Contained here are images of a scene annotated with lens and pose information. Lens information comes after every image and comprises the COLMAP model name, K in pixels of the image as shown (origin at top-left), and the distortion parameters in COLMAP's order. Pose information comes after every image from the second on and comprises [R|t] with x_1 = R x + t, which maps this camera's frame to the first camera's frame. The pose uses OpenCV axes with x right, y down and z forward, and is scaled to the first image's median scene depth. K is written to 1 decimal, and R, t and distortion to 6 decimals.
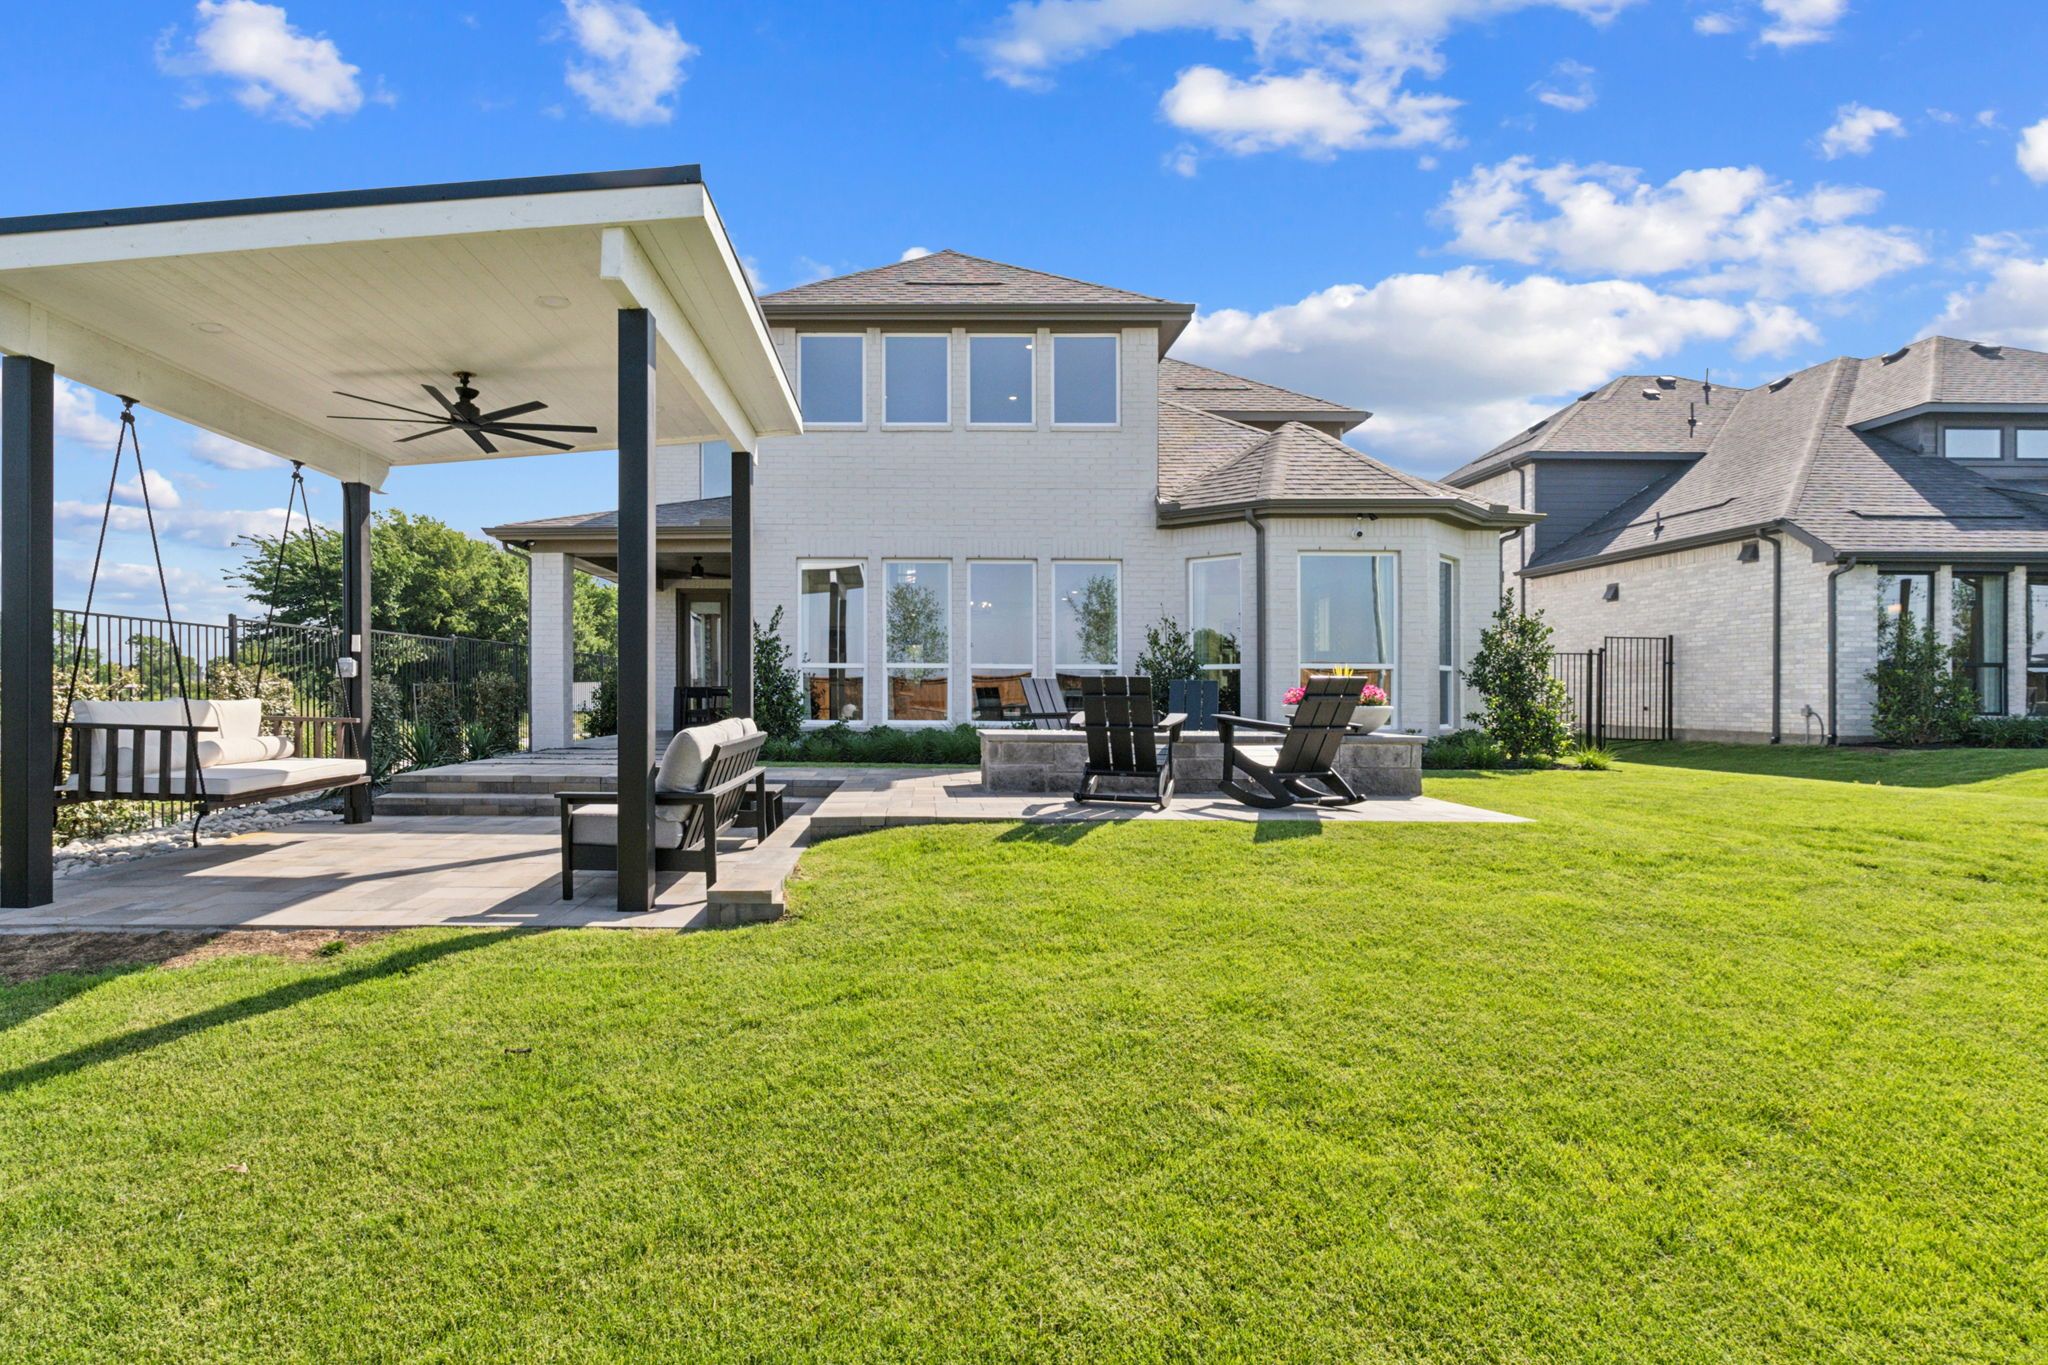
lens RADIAL K [[1200.8, 0, 1046.4], [0, 1200.8, 685.5], [0, 0, 1]] dist [-0.002103, 0.000987]
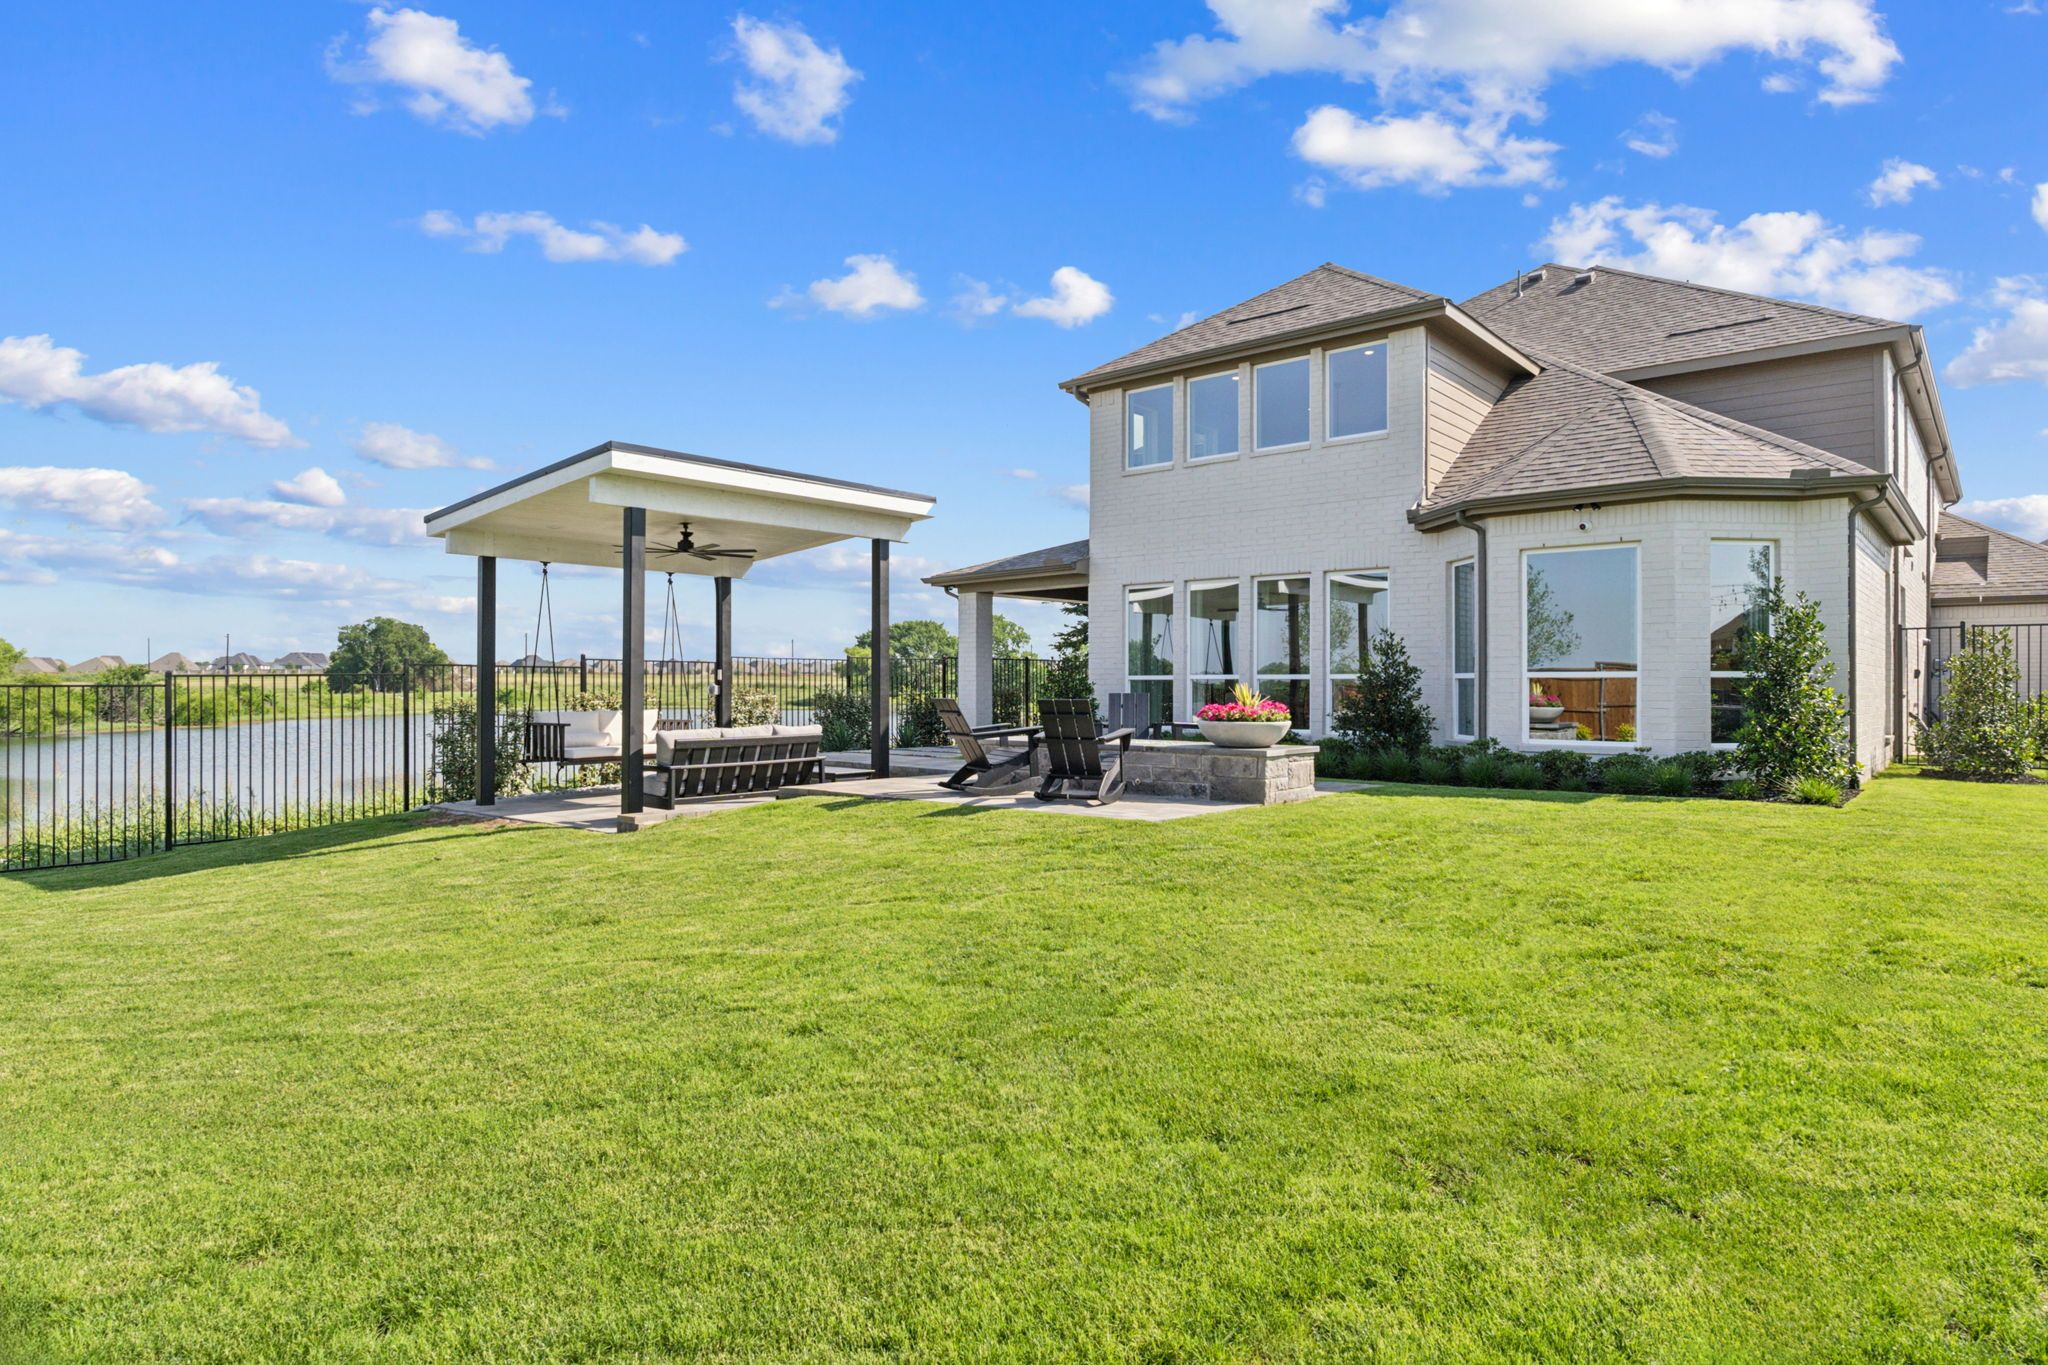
lens RADIAL K [[1200.8, 0, 1046.4], [0, 1200.8, 685.5], [0, 0, 1]] dist [-0.002103, 0.000987]
pose [[0.997167, -0.003316, 0.075147, -0.207944], [0.004176, 0.999928, -0.011280, 0.017940], [-0.075105, 0.011562, 0.997109, -0.054744]]
